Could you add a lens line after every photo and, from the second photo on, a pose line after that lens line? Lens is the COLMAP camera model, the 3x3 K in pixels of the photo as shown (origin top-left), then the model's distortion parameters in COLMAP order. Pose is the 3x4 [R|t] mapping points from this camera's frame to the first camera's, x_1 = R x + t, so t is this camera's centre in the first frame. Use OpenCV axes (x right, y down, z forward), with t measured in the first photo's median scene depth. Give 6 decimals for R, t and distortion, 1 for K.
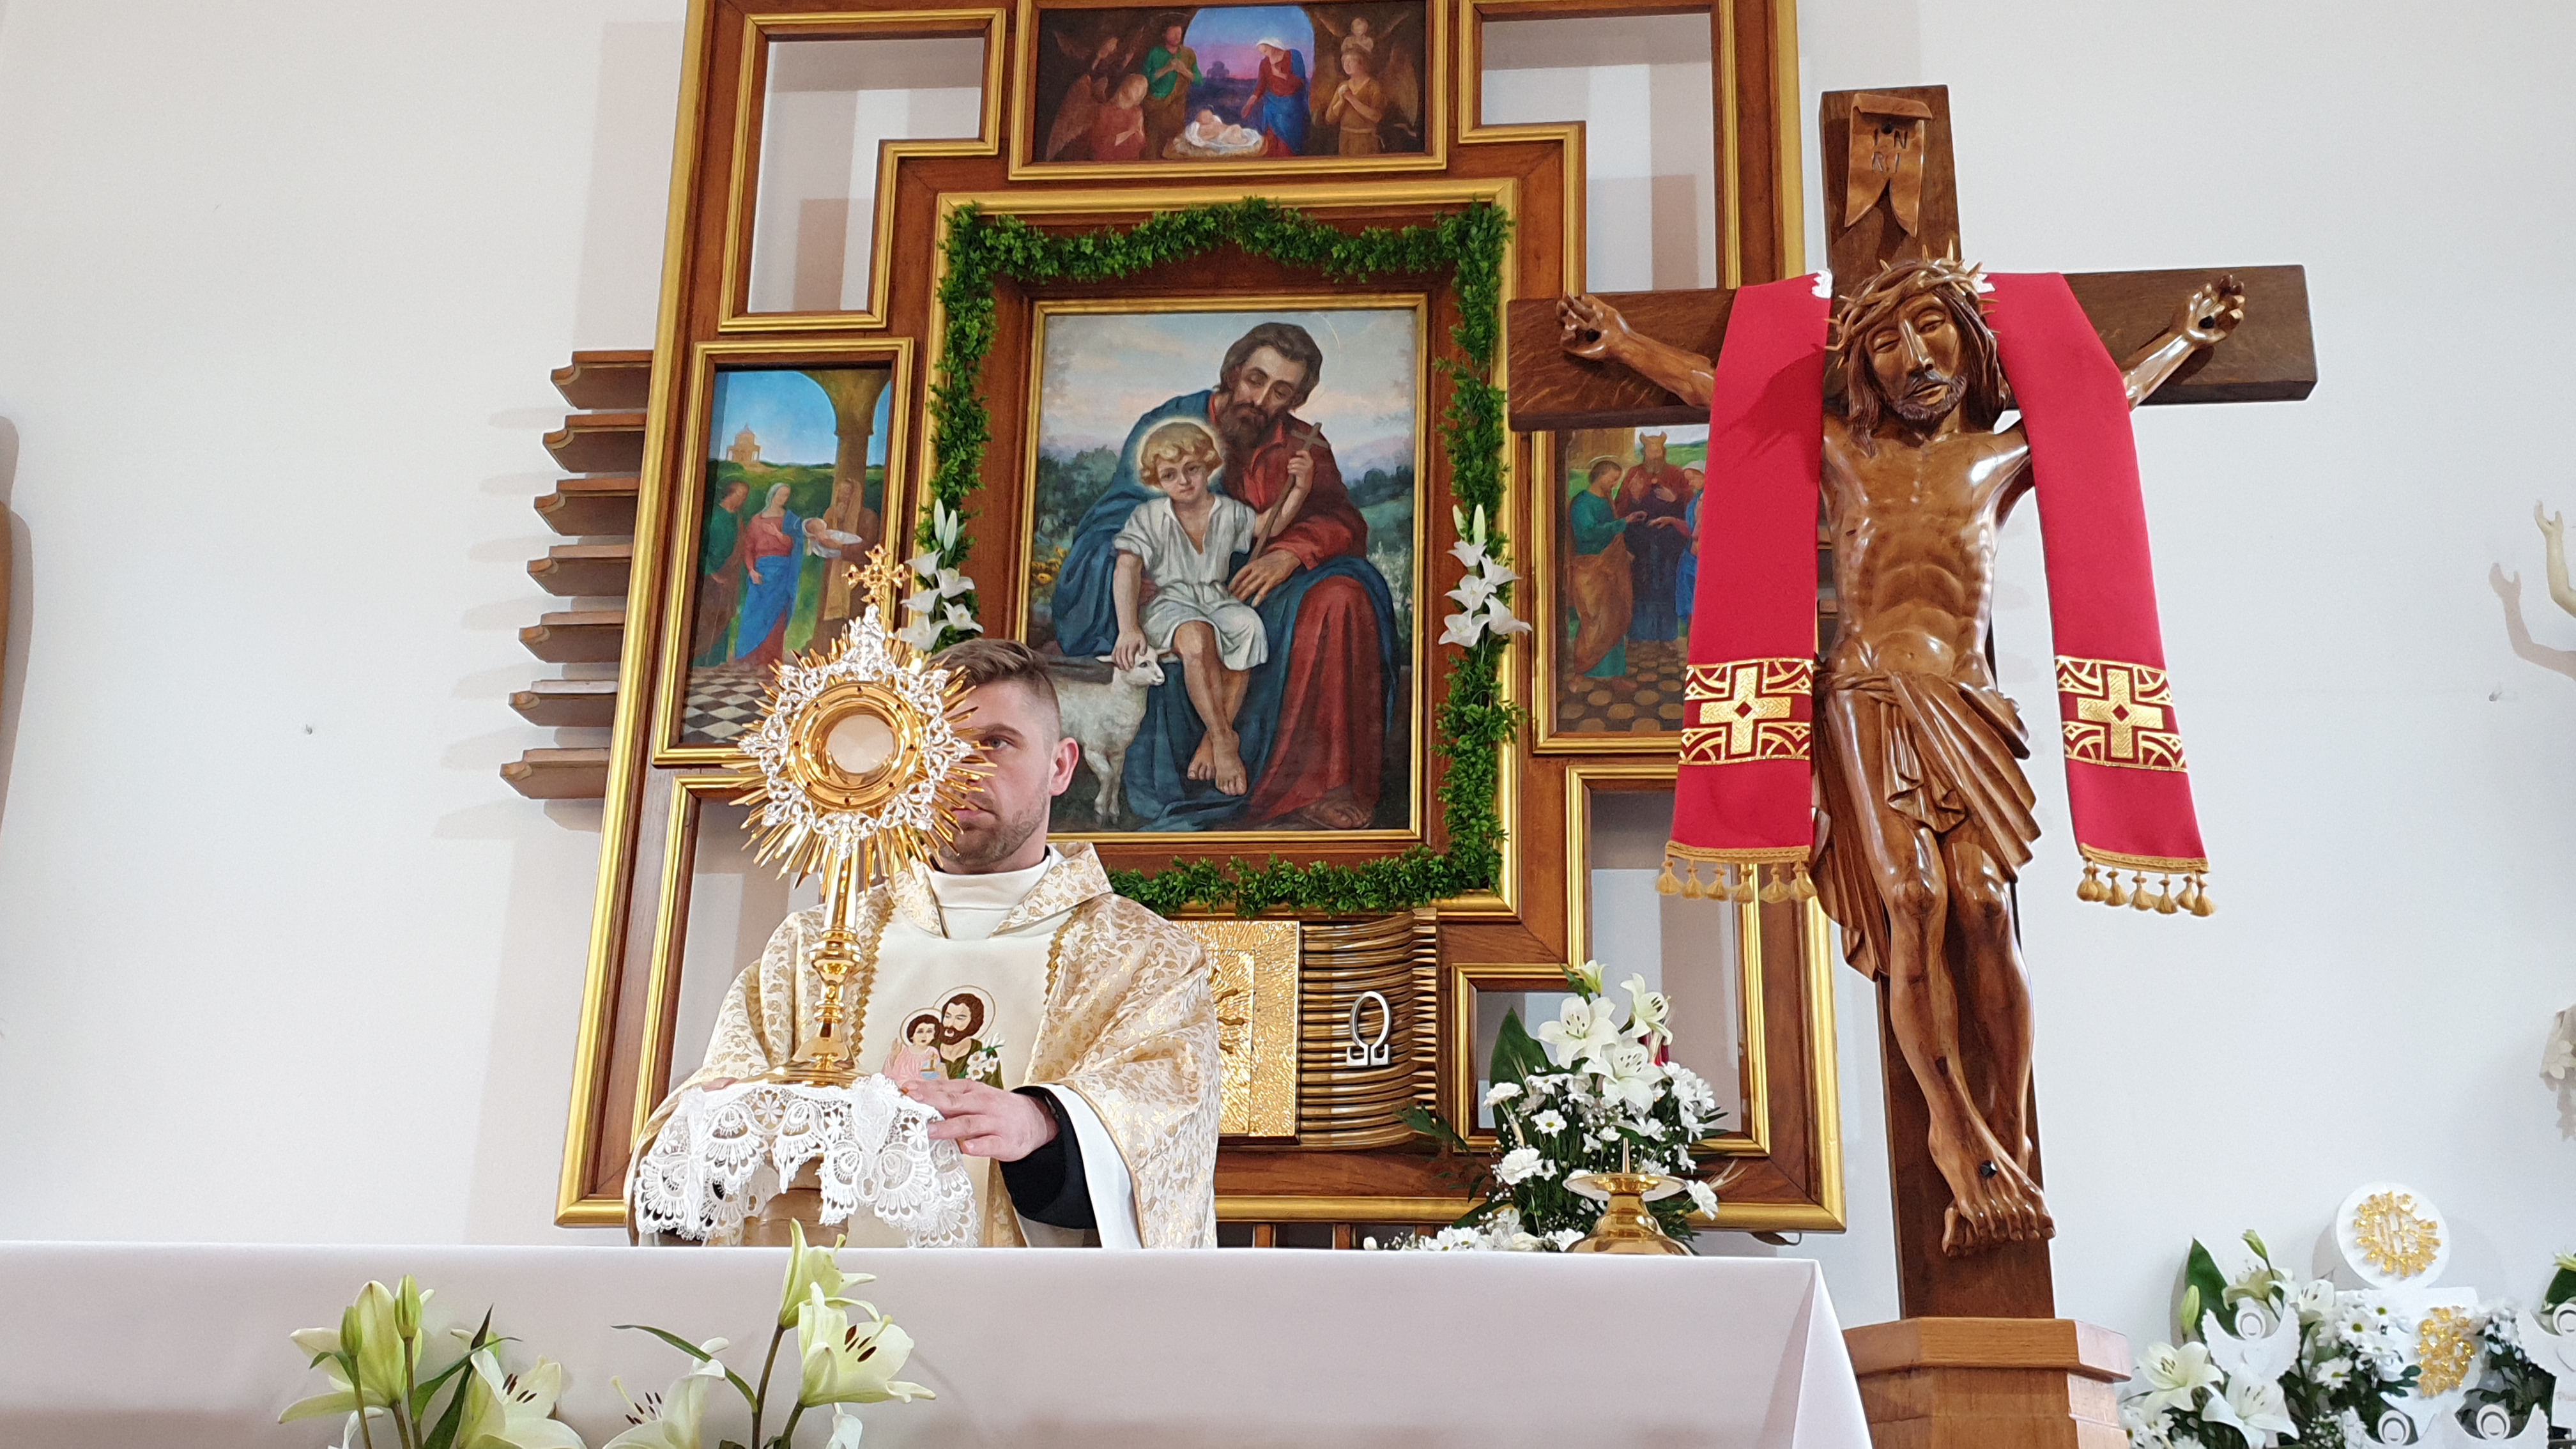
lens RADIAL K [[2650.6, 0, 1319.1], [0, 2650.6, 751.7], [0, 0, 1]] dist [0.186170, -0.427213]
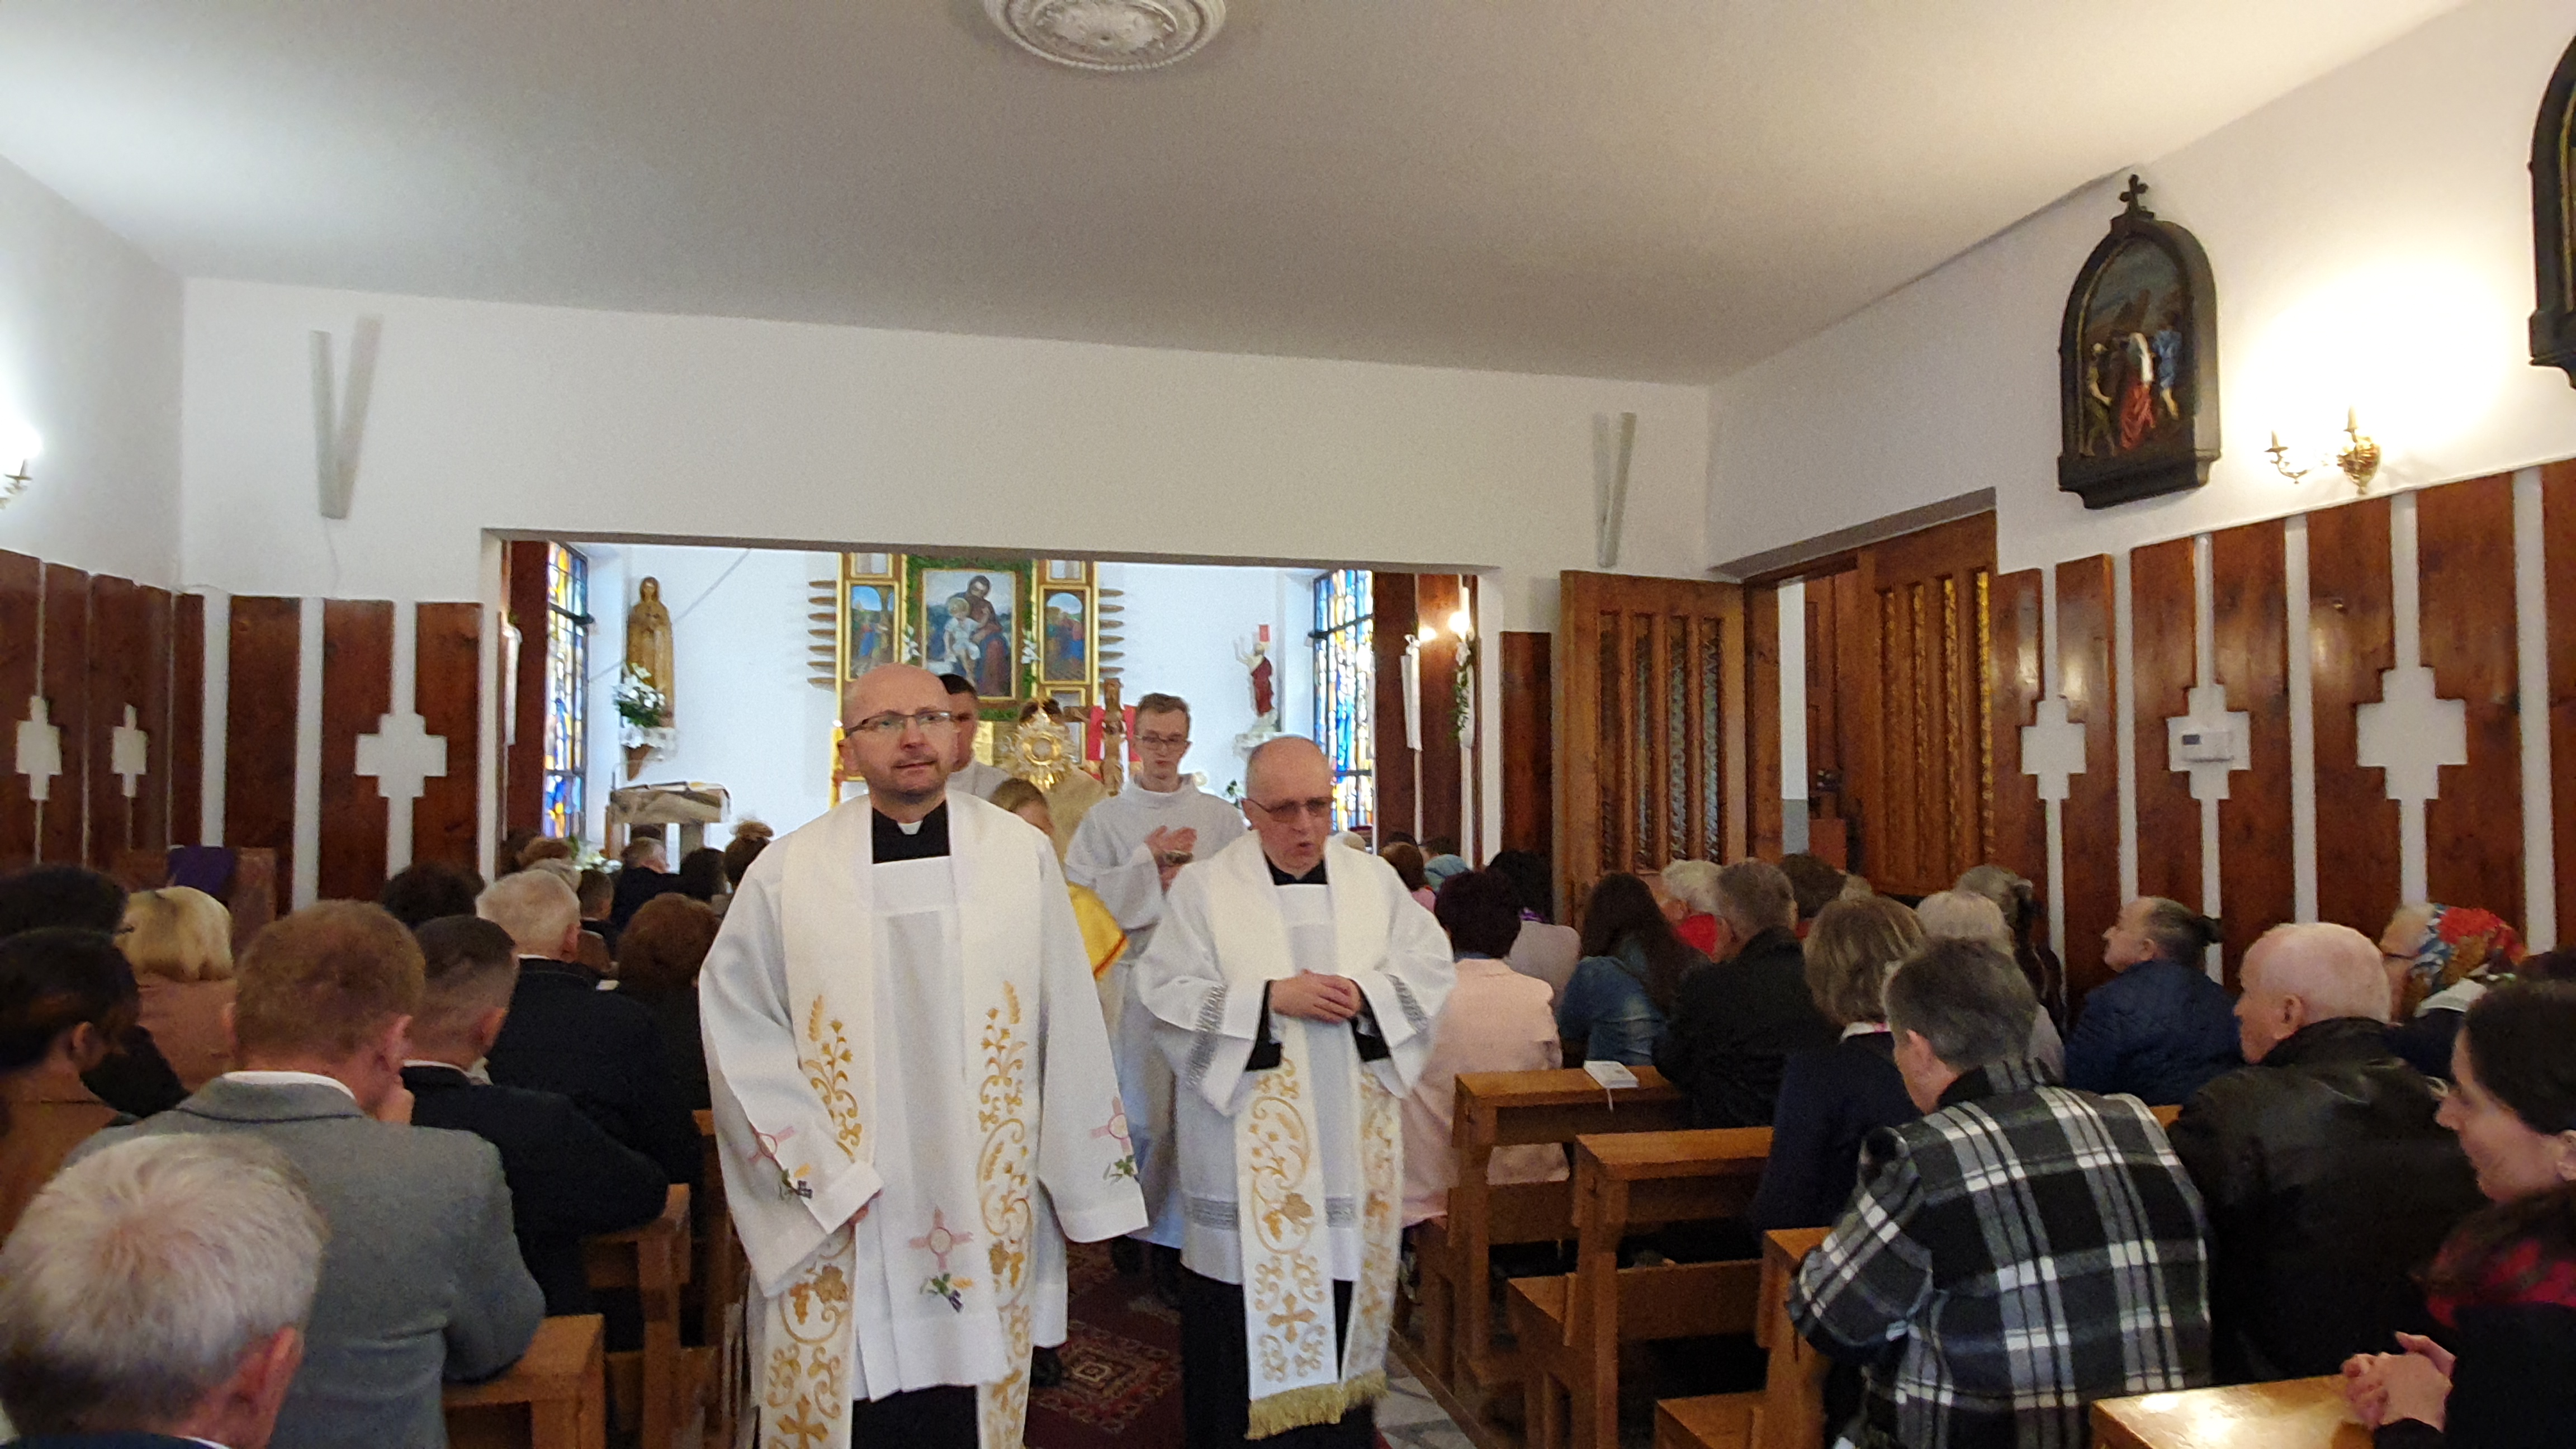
lens RADIAL K [[1631.0, 0, 1288.0], [0, 1631.0, 724.5], [0, 0, 1]] dist [-0.001822, -0.000071]
pose [[0.949989, -0.010711, 0.312101, -0.388611], [-0.077618, 0.959951, 0.269202, -0.711519], [-0.302485, -0.279963, 0.911111, -1.731690]]
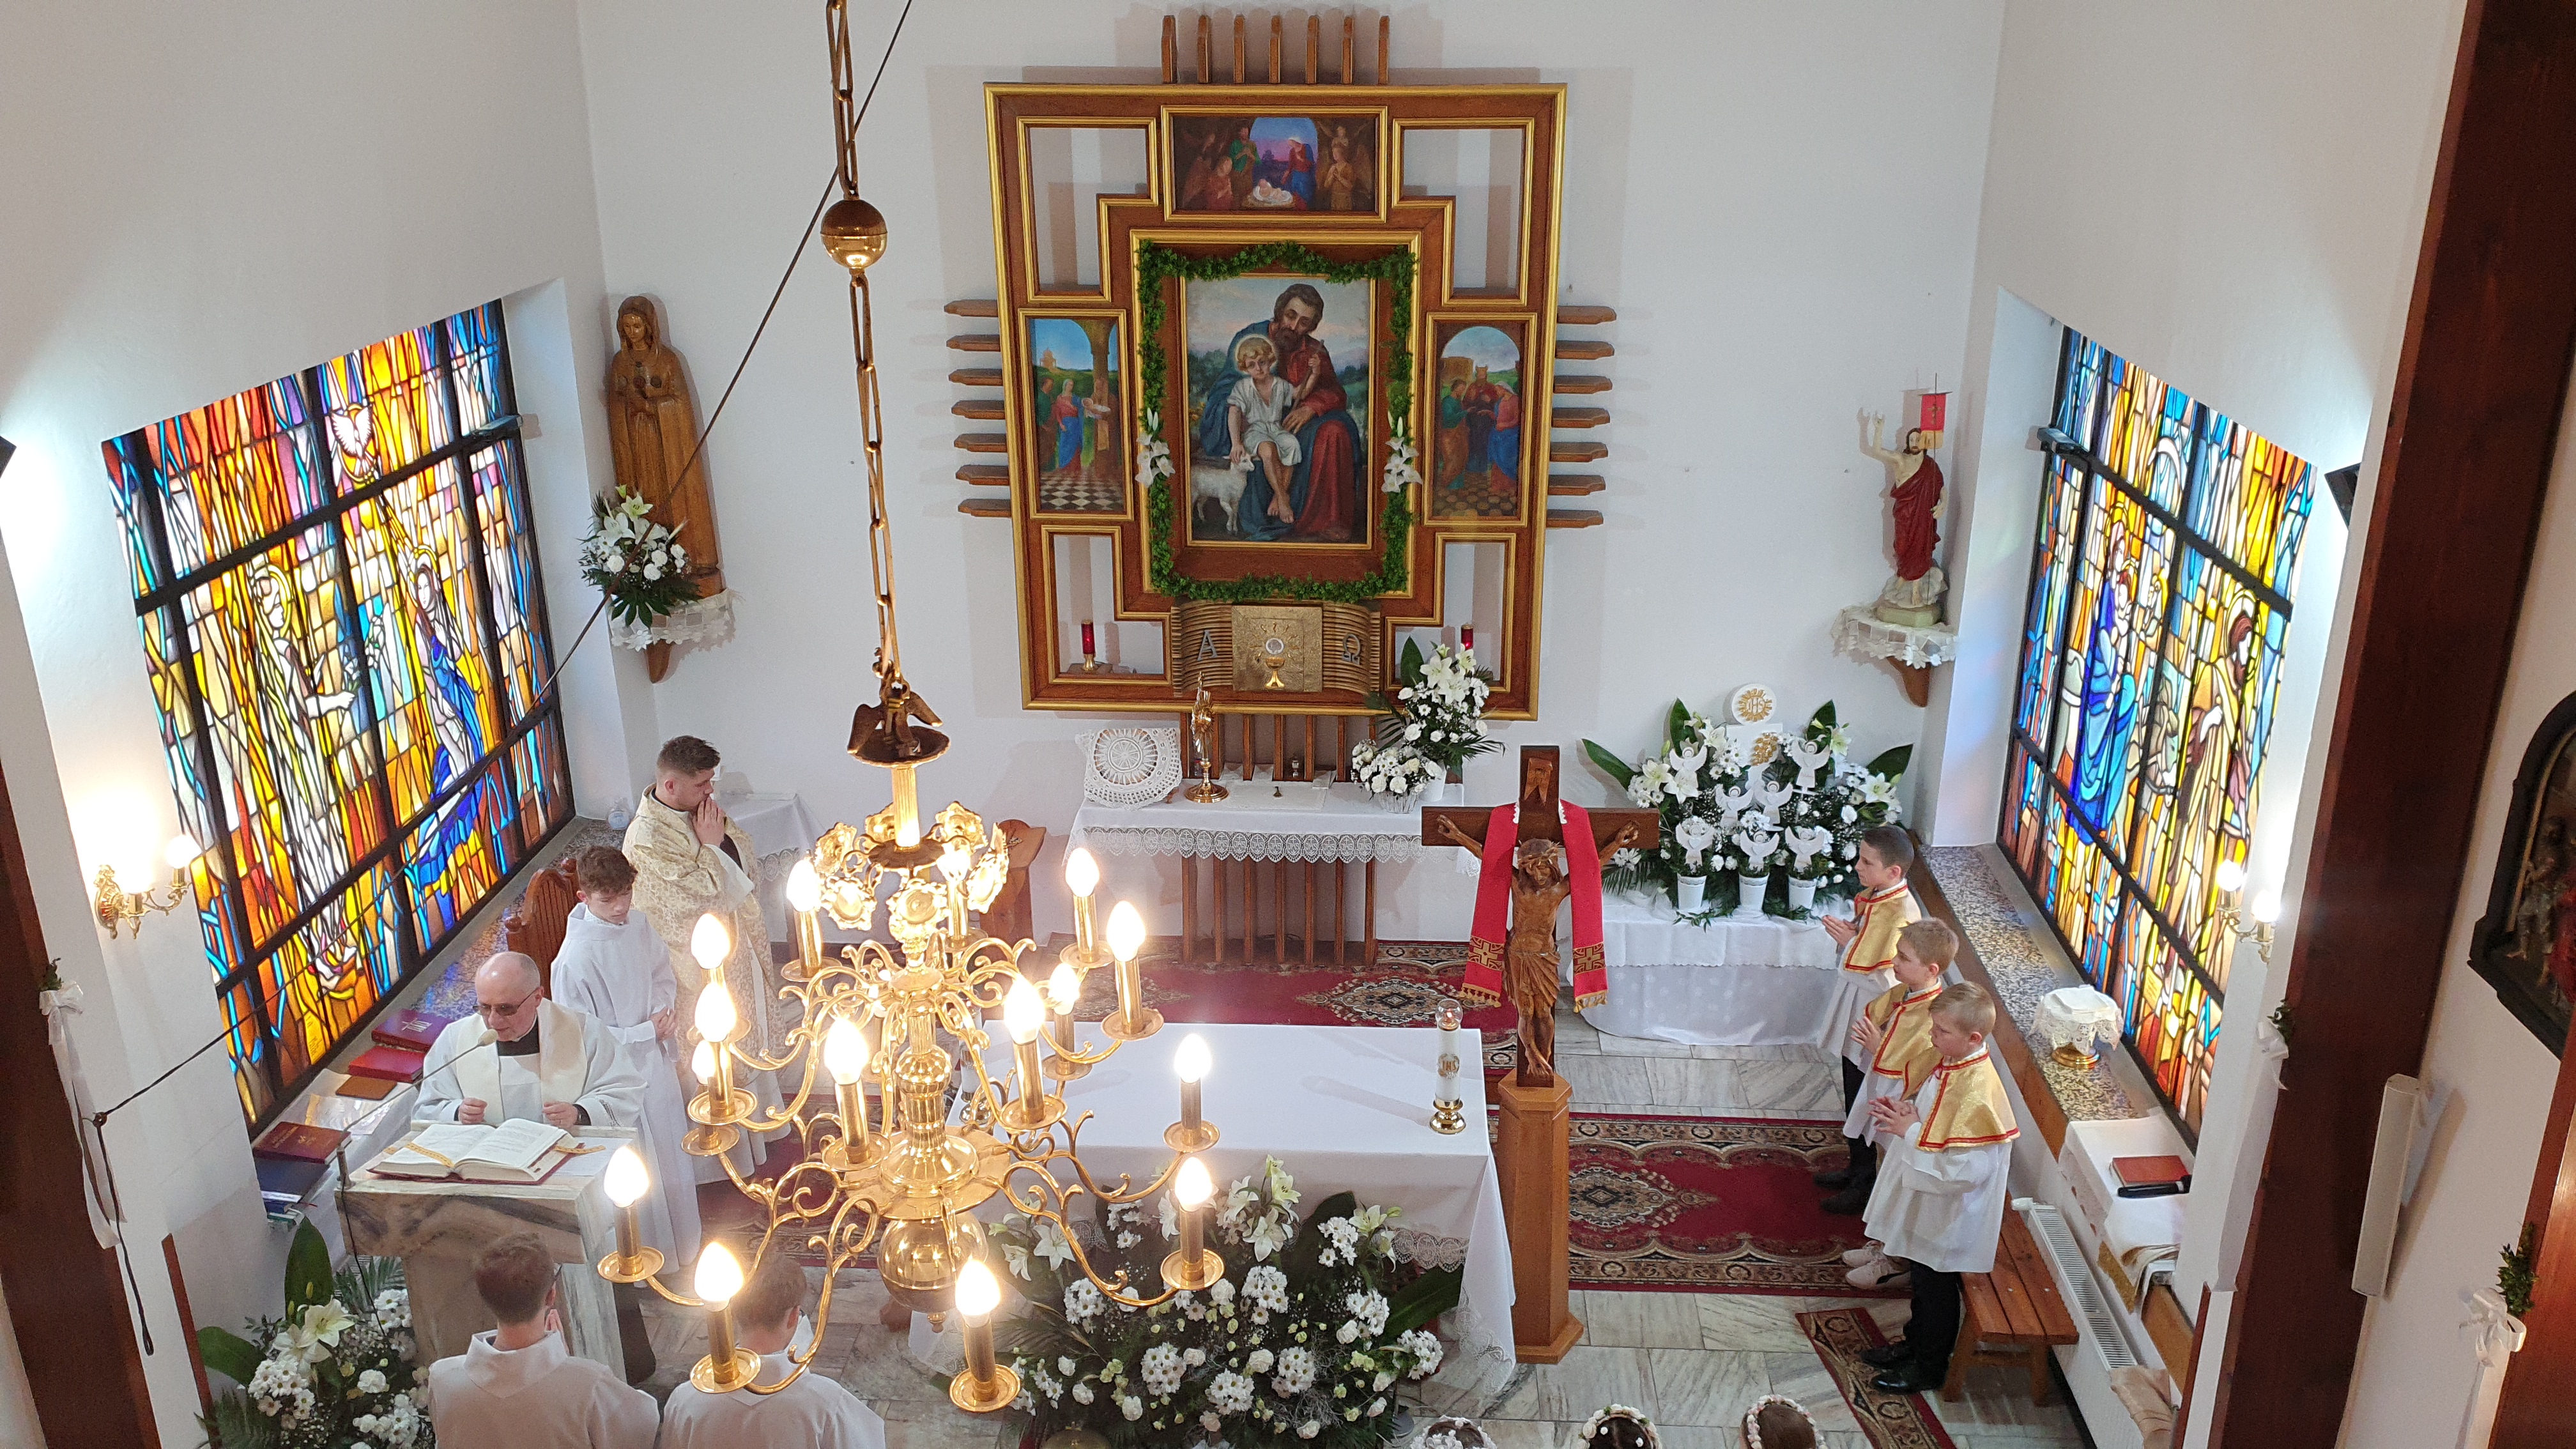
lens RADIAL K [[2014.1, 0, 1294.2], [0, 2014.1, 721.0], [0, 0, 1]] dist [0.223603, -0.622931]
pose [[0.999154, -0.034967, 0.021640, -0.068172], [0.013351, 0.773590, 0.633545, -0.911347], [-0.038894, -0.632721, 0.773403, -0.419284]]
